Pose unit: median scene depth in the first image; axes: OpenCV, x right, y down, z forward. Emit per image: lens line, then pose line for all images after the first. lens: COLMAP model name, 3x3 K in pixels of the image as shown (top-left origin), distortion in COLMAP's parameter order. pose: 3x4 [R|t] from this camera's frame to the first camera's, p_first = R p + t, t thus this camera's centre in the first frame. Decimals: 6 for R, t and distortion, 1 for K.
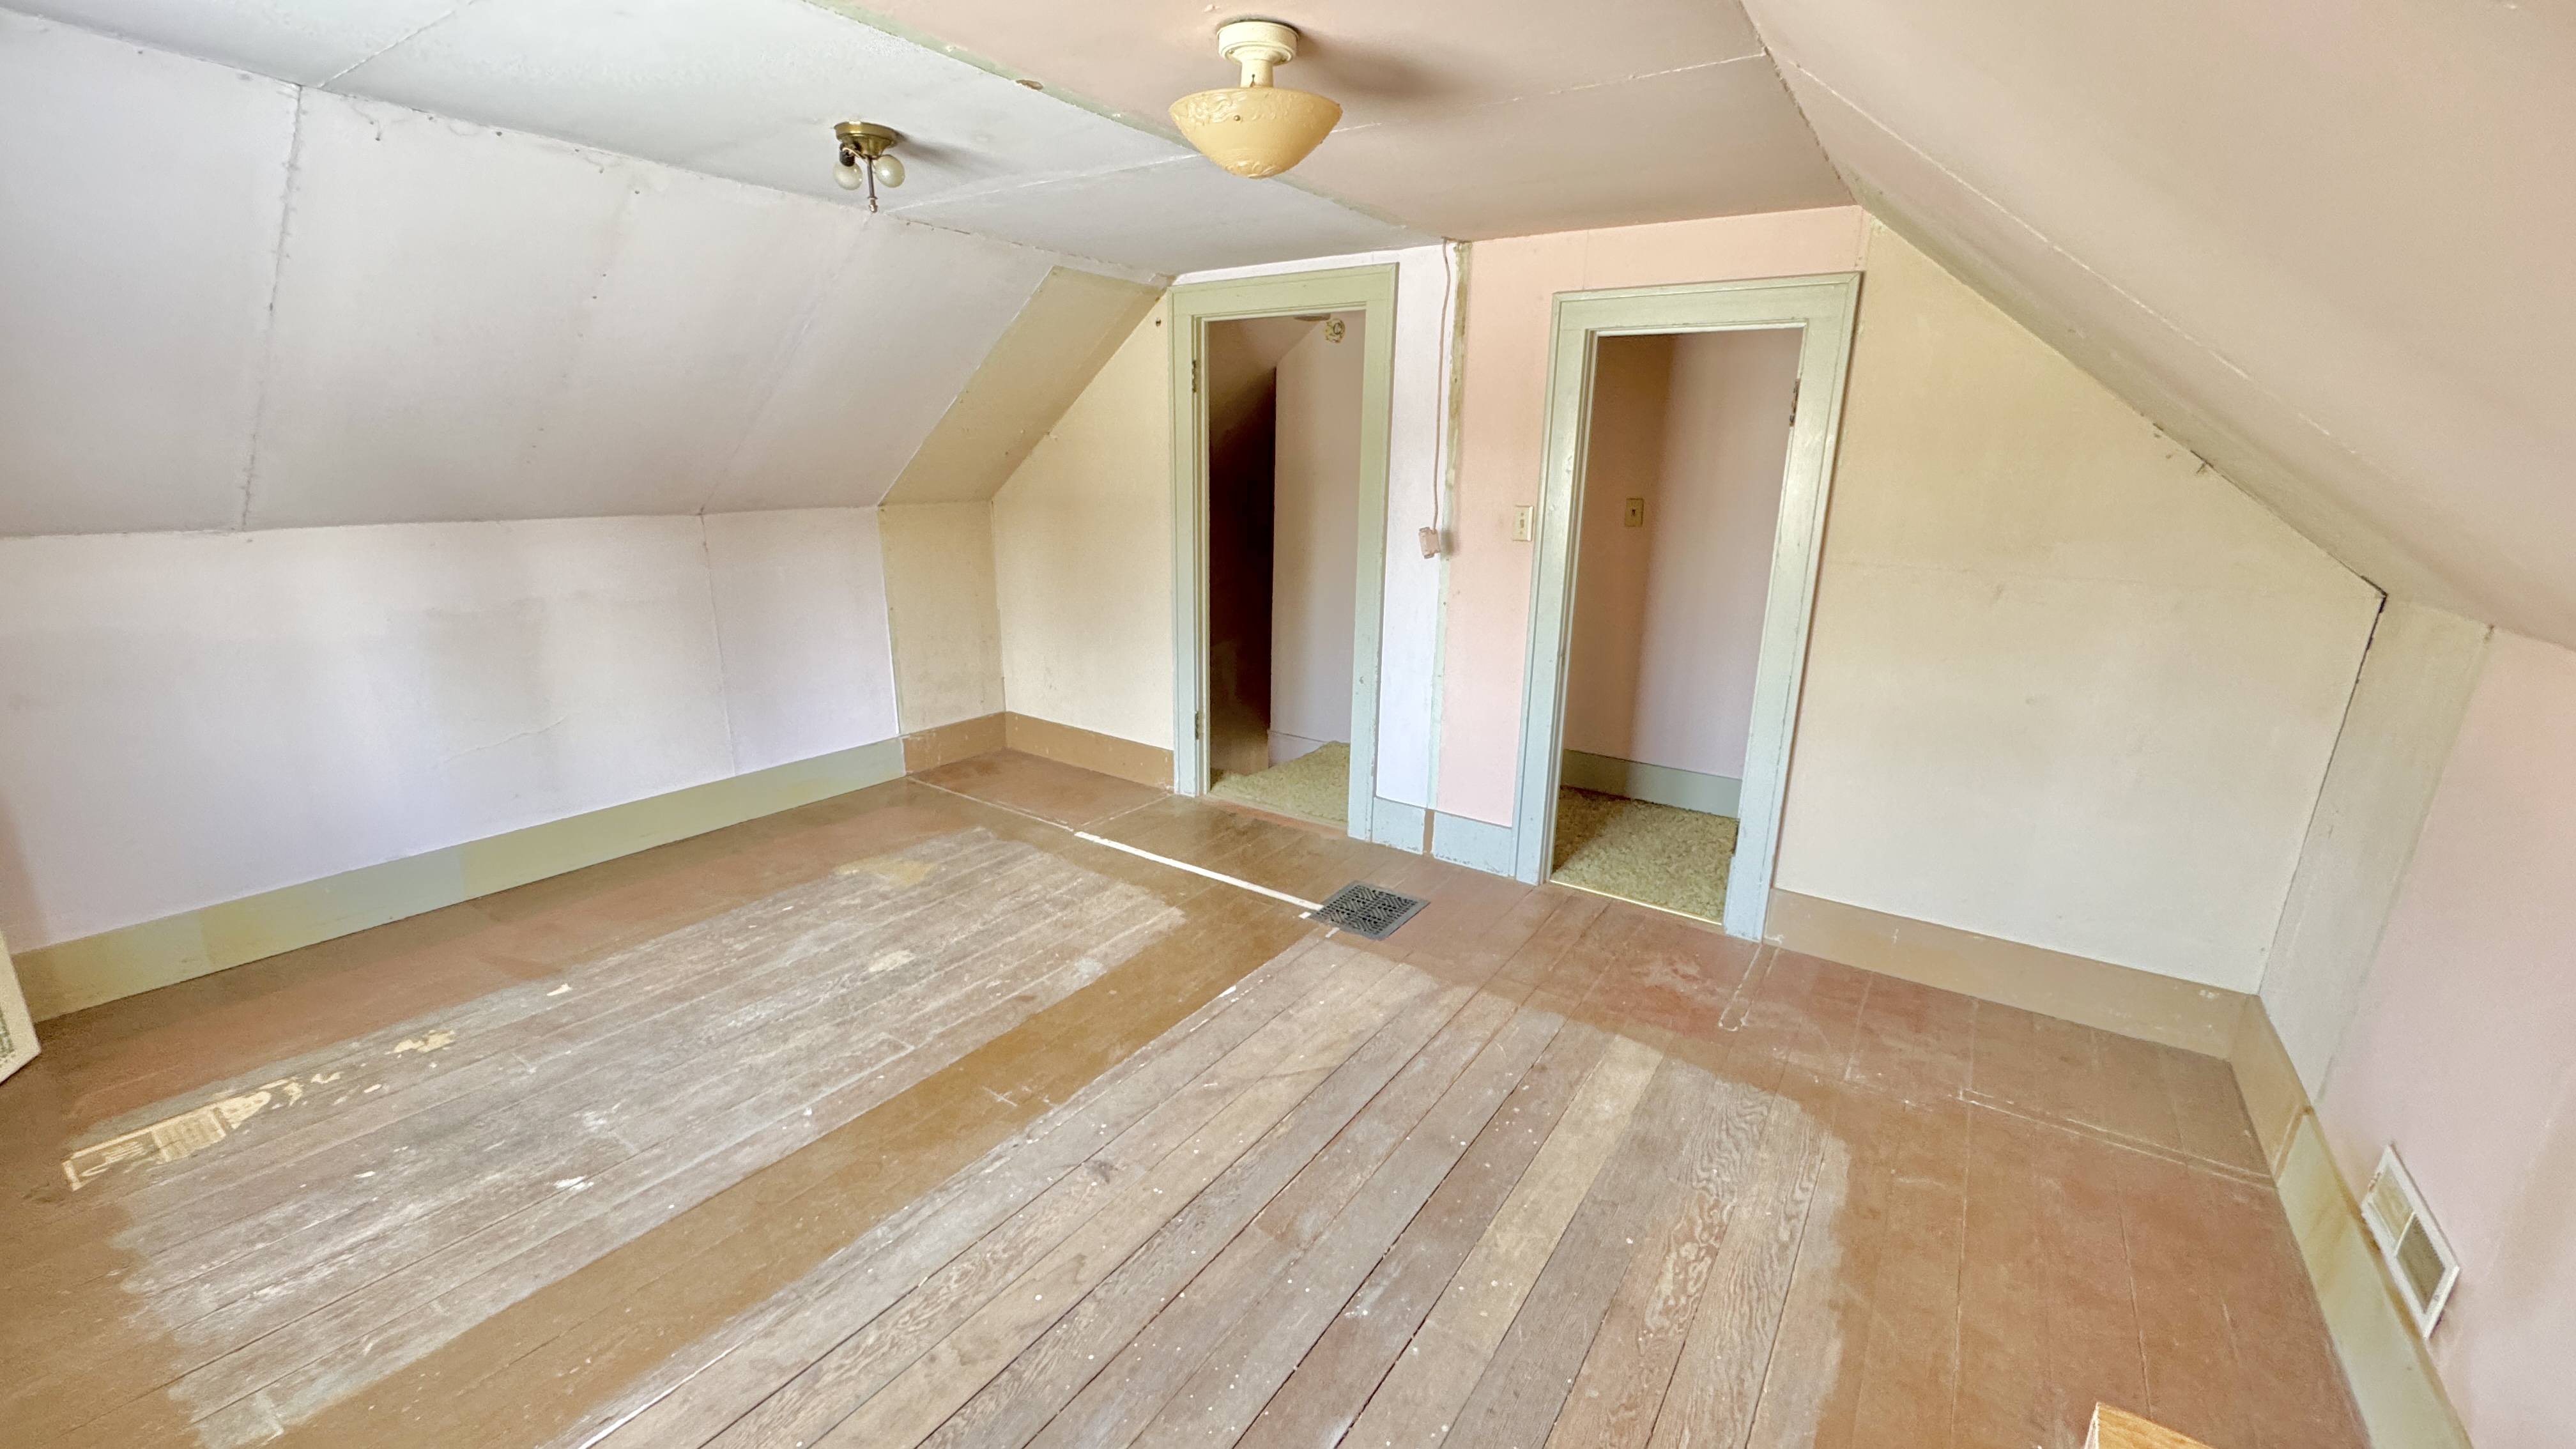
lens RADIAL K [[1023.6, 0, 1287.2], [0, 1023.6, 727.2], [0, 0, 1]] dist [-0.002986, 0.000445]
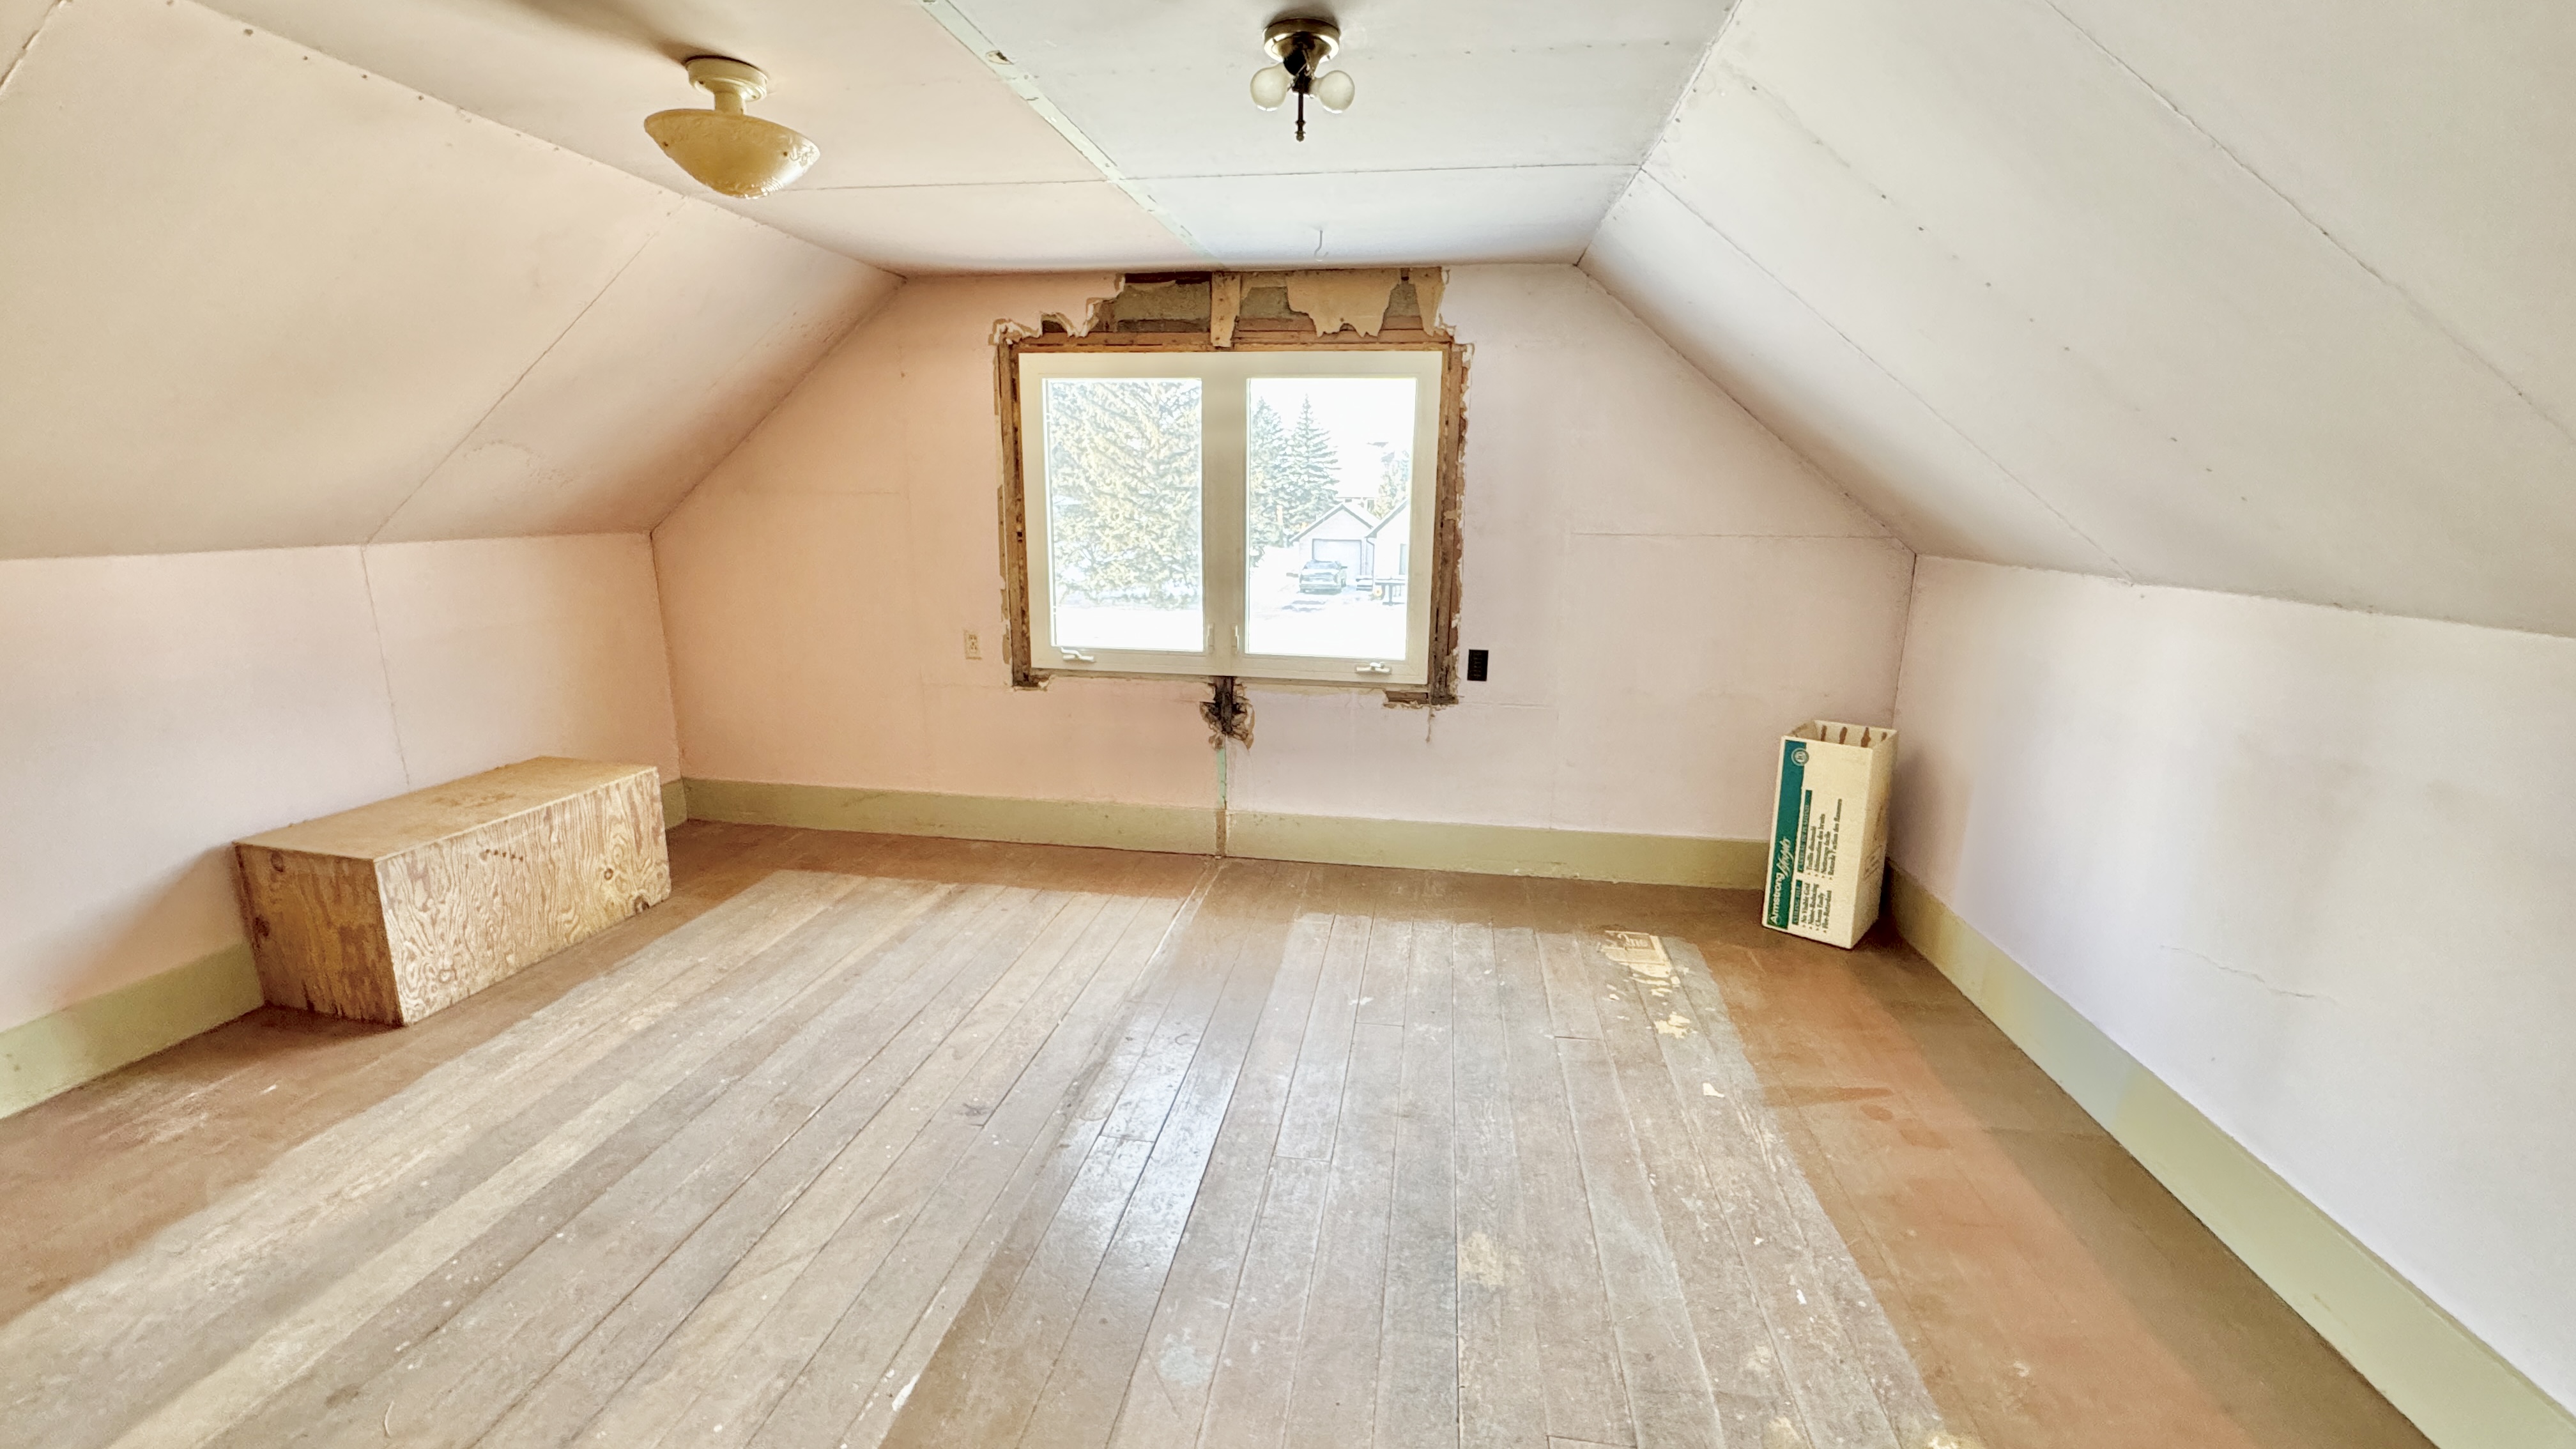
lens RADIAL K [[1023.6, 0, 1284.6], [0, 1023.6, 720.5], [0, 0, 1]] dist [-0.002986, 0.000445]
pose [[-0.902769, 0.063810, -0.425367, -0.036481], [-0.139201, 0.892373, 0.429295, -0.398471], [0.406979, 0.446765, -0.796724, 1.608674]]
